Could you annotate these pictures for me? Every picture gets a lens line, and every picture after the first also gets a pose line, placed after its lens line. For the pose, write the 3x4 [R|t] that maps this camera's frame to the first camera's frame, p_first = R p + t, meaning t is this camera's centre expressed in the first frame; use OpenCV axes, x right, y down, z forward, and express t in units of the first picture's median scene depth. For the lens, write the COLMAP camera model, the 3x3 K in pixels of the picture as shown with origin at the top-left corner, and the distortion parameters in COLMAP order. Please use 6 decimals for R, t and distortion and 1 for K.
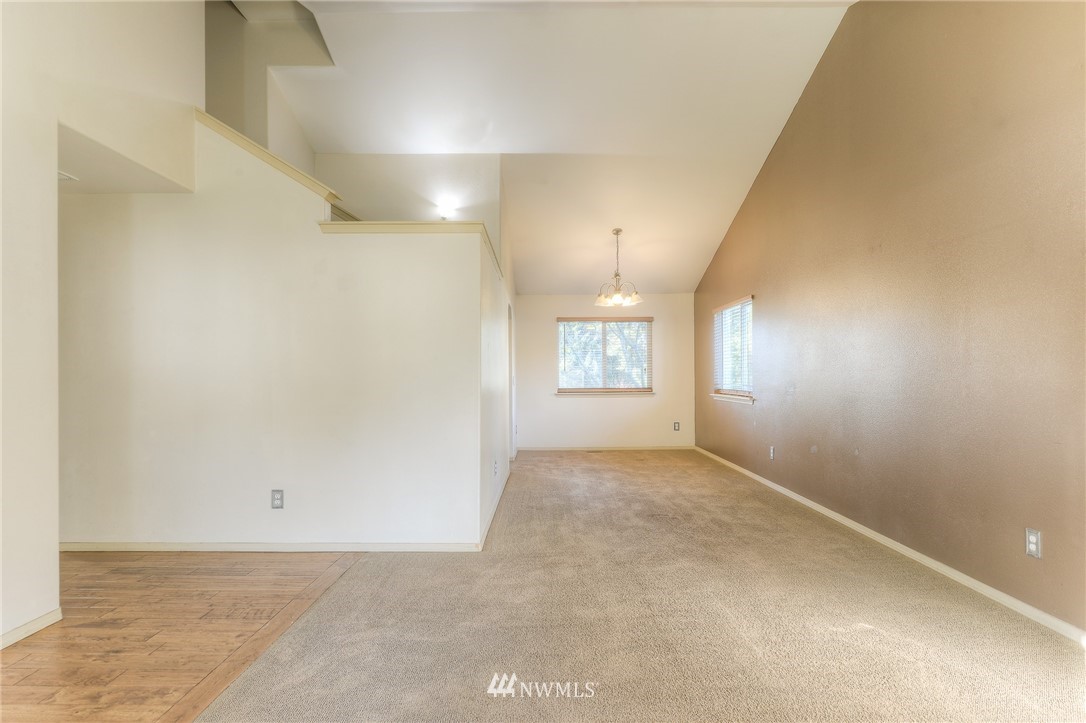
lens RADIAL K [[589.0, 0, 543.0], [0, 589.0, 367.9], [0, 0, 1]] dist [0.001350, 0.000077]
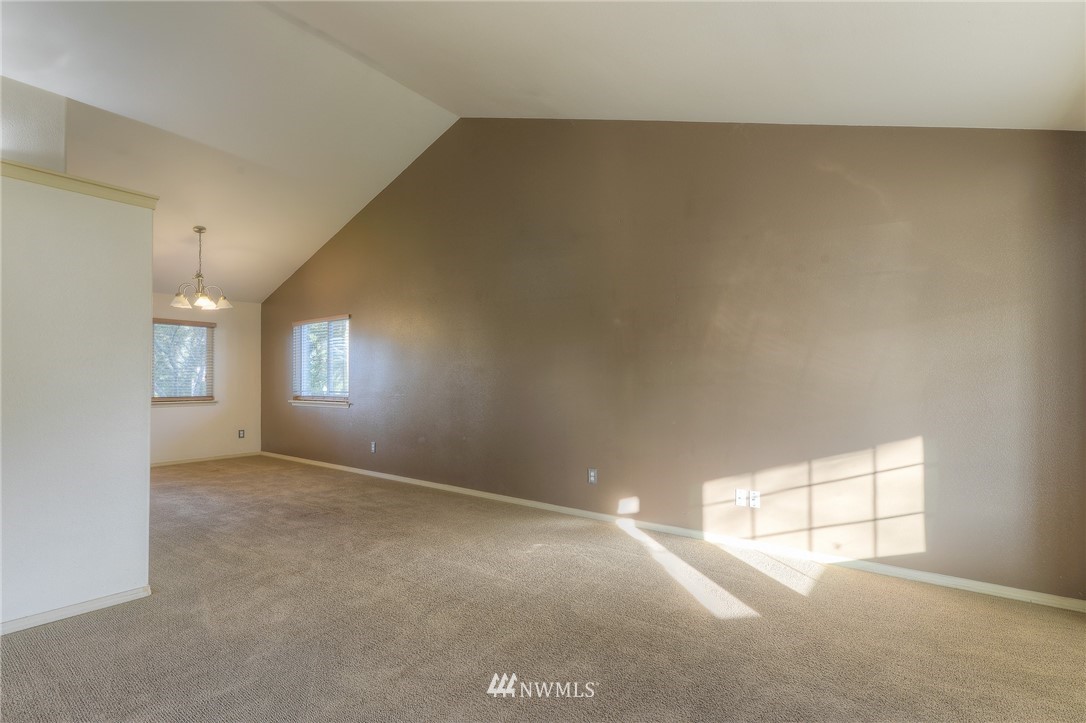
lens RADIAL K [[503.5, 0, 558.8], [0, 503.5, 380.1], [0, 0, 1]] dist [-0.007458, 0.002686]
pose [[0.591813, 0.007580, 0.806040, -0.234584], [-0.012010, 0.999928, -0.000585, 0.002238], [-0.805986, -0.009335, 0.591861, 0.085784]]
